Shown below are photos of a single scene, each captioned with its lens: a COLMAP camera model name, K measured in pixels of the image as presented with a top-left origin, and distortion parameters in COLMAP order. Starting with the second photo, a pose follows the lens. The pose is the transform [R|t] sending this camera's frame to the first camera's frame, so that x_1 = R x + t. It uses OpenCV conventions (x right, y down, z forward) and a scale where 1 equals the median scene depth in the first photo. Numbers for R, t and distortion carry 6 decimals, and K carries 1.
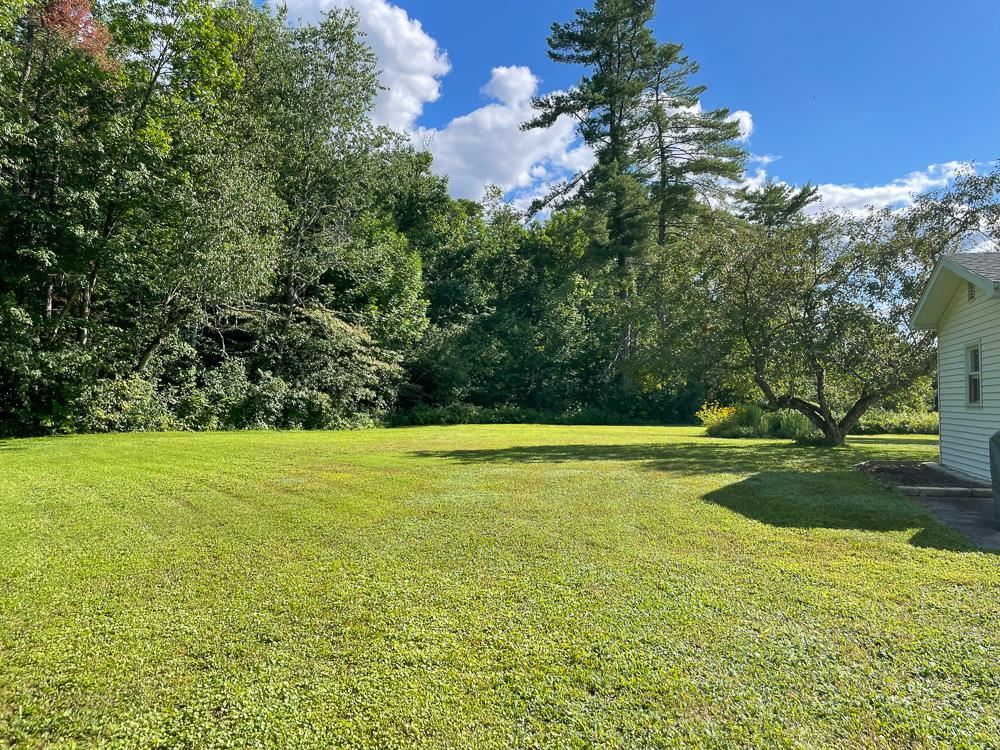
lens RADIAL K [[765.9, 0, 503.0], [0, 765.9, 365.3], [0, 0, 1]] dist [0.106474, -0.176140]
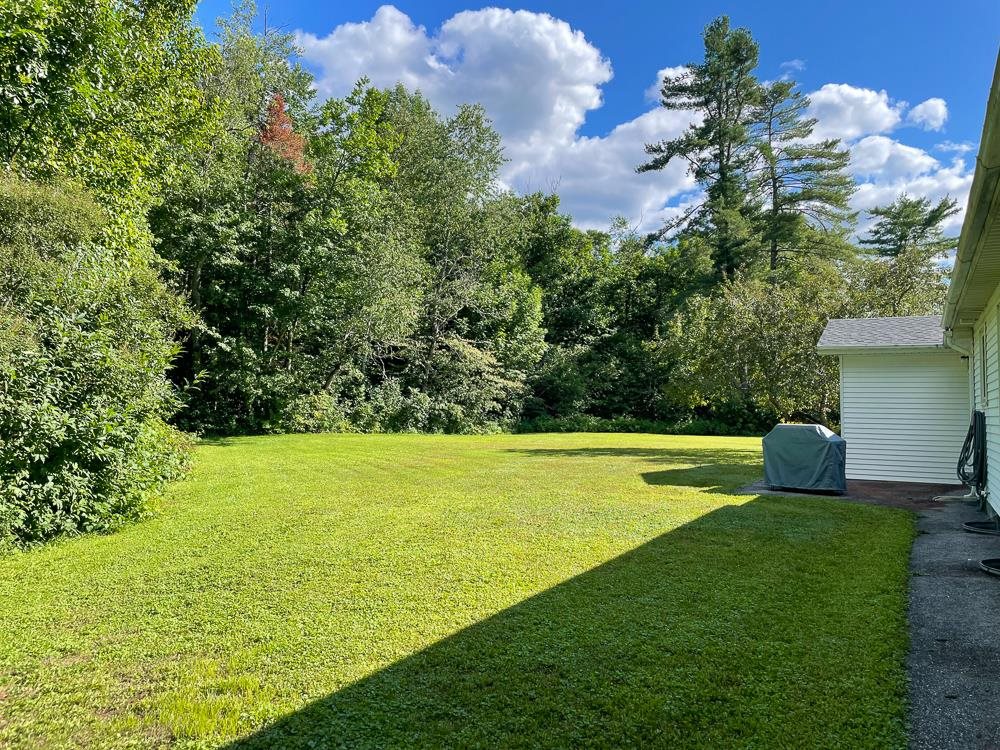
lens RADIAL K [[765.9, 0, 503.0], [0, 765.9, 365.3], [0, 0, 1]] dist [0.106474, -0.176140]
pose [[0.979091, -0.002648, -0.203405, 0.089393], [0.000166, 0.999925, -0.012219, -0.013619], [0.203422, 0.011930, 0.979018, -0.207649]]
